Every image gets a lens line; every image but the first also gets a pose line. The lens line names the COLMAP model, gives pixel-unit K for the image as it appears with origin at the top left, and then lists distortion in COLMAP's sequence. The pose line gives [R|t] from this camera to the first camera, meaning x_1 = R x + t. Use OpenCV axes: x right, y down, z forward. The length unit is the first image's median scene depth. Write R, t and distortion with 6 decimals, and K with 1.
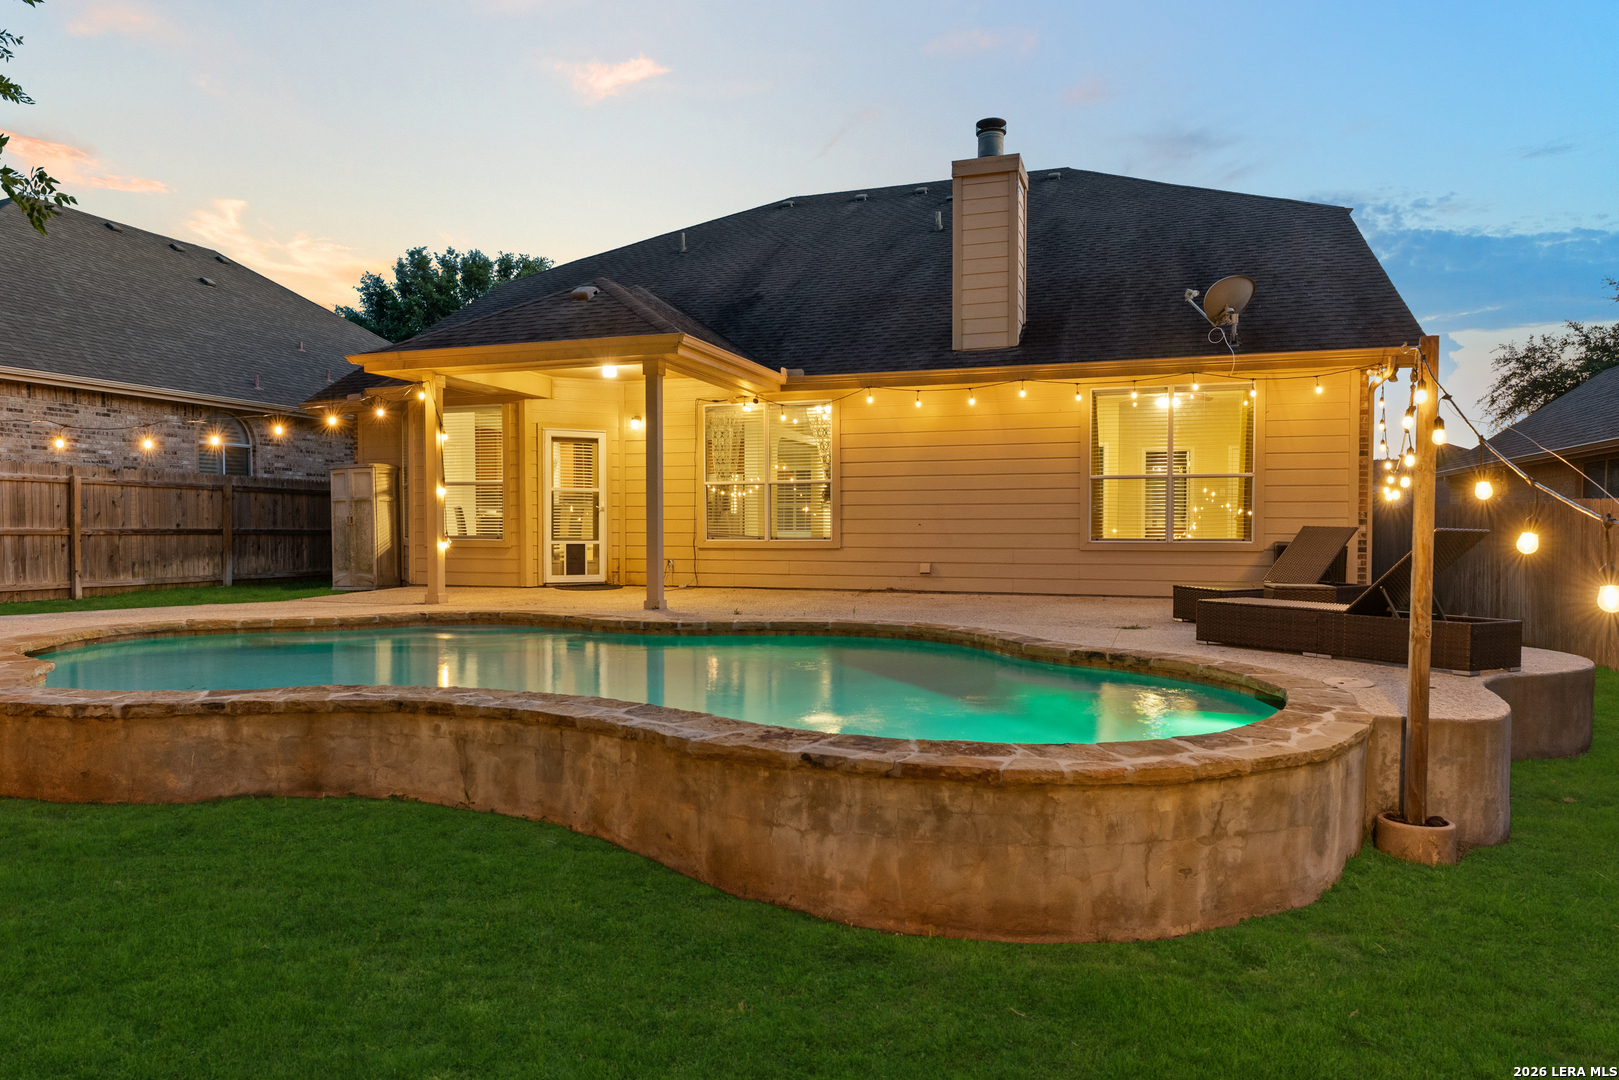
lens RADIAL K [[983.2, 0, 813.4], [0, 983.2, 557.5], [0, 0, 1]] dist [0.000291, 0.000483]
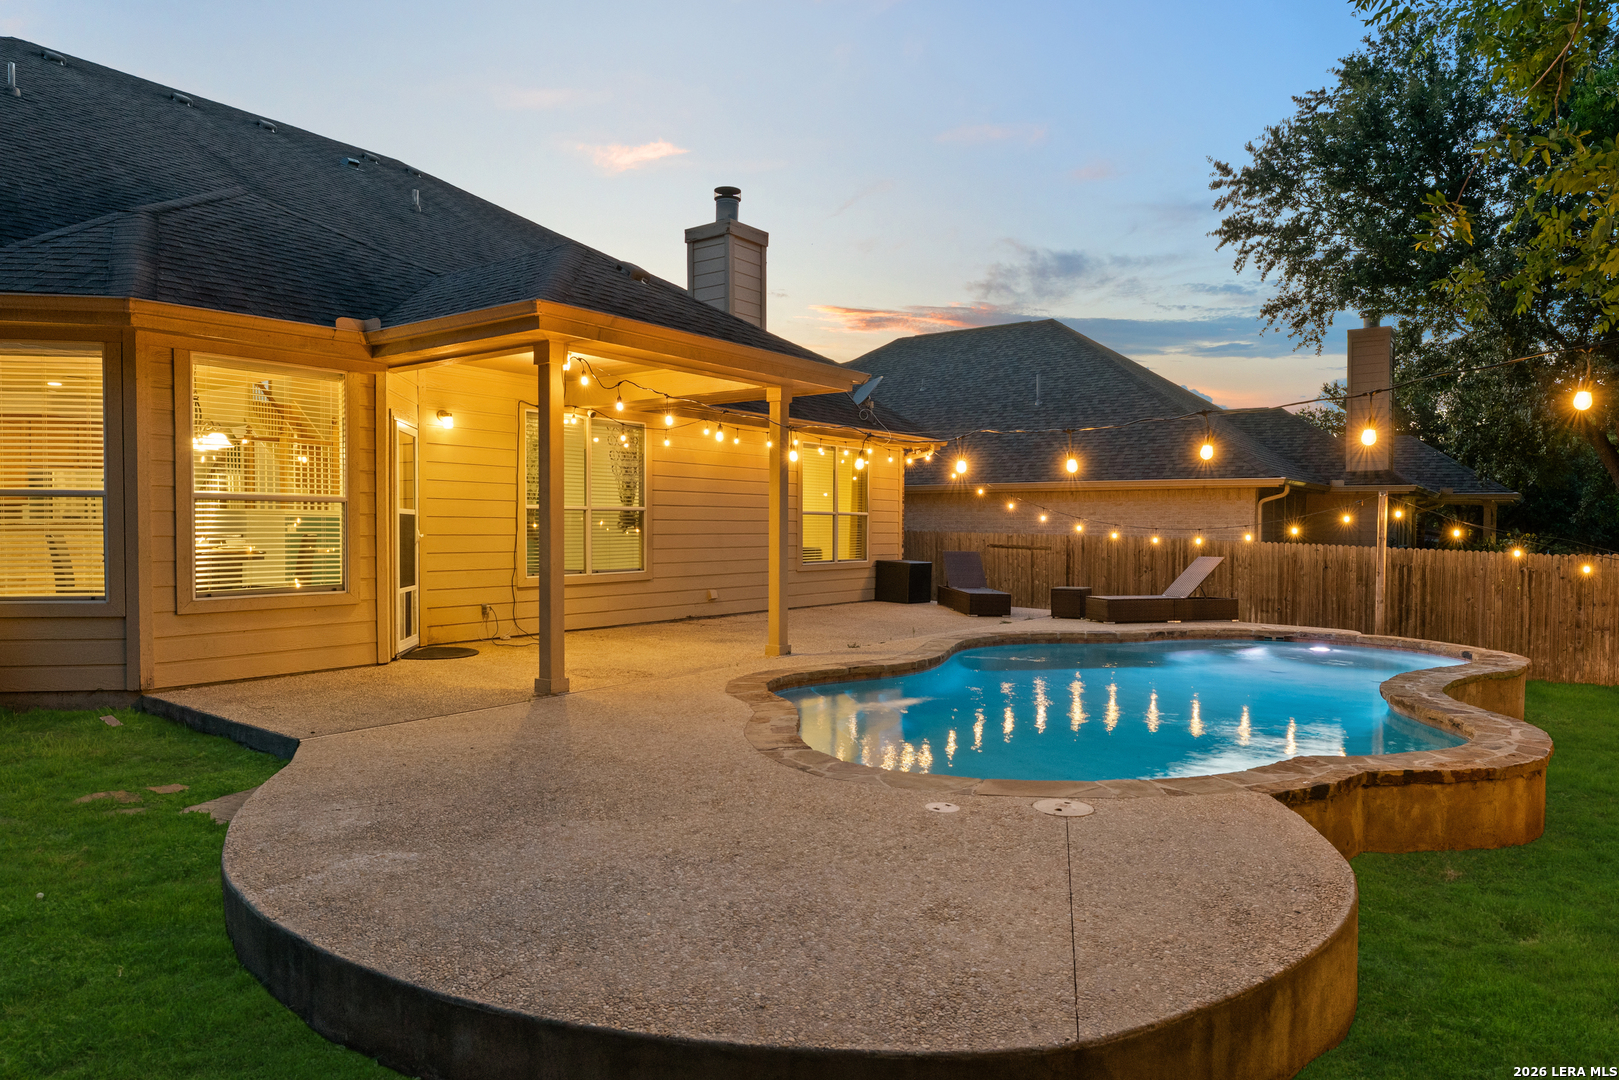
lens RADIAL K [[983.2, 0, 813.4], [0, 983.2, 557.5], [0, 0, 1]] dist [0.000291, 0.000483]
pose [[0.320519, -0.026579, 0.946869, -0.849508], [0.028515, 0.999424, 0.018402, -0.044837], [-0.946813, 0.021102, 0.321093, 0.555119]]
